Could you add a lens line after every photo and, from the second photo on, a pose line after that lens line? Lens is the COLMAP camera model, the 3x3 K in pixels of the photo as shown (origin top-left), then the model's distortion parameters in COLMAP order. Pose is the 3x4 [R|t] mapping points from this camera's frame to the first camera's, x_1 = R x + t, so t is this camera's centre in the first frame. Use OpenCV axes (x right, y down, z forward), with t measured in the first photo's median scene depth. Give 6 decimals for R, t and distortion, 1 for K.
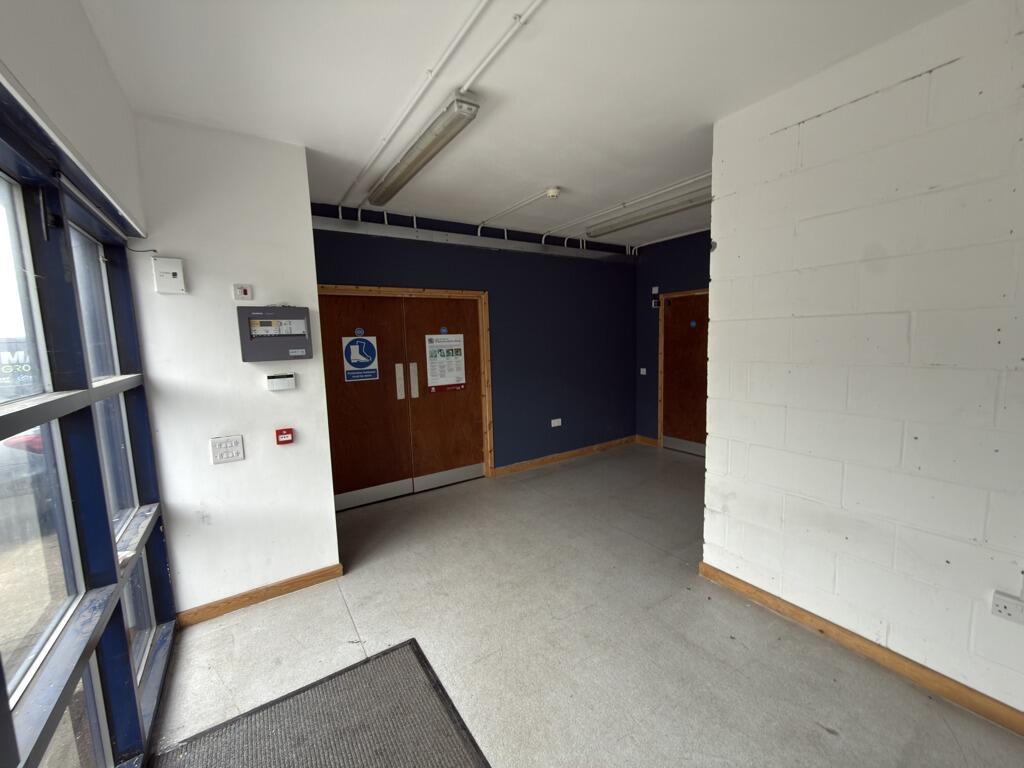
lens RADIAL K [[407.5, 0, 508.0], [0, 407.5, 382.7], [0, 0, 1]] dist [-0.001195, -0.000150]
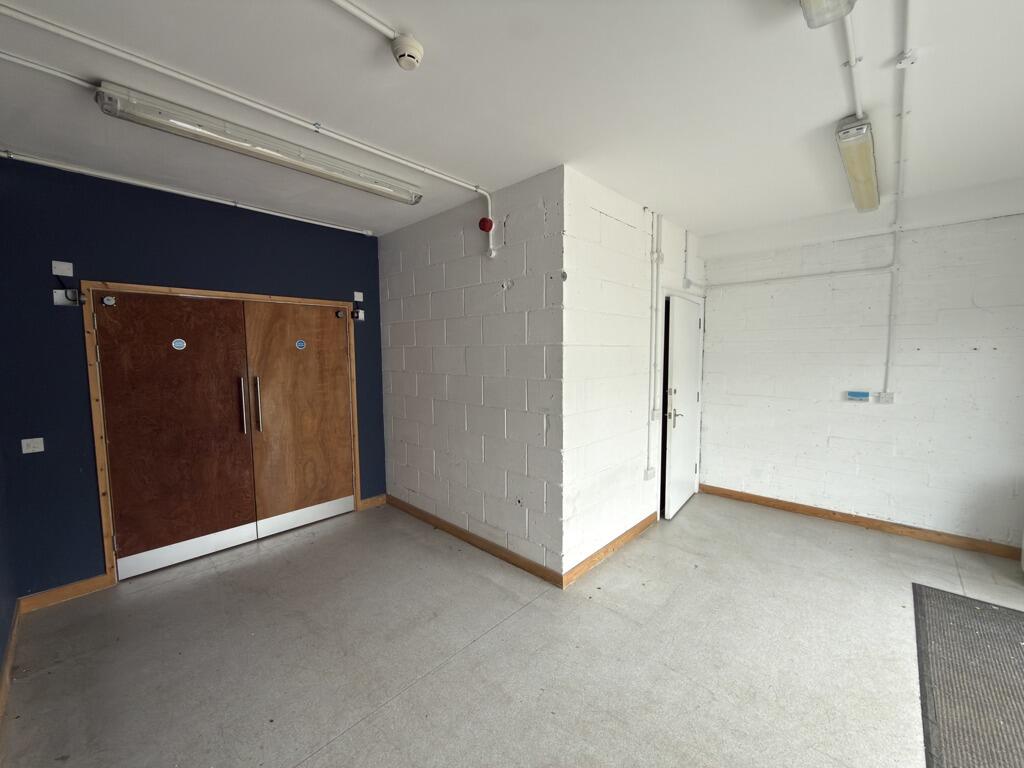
lens RADIAL K [[407.5, 0, 508.0], [0, 407.5, 382.7], [0, 0, 1]] dist [-0.001195, -0.000150]
pose [[-0.244720, -0.044711, 0.968562, -0.506033], [0.118546, 0.990062, 0.075655, -0.152389], [-0.962320, 0.133333, -0.236988, 1.378821]]
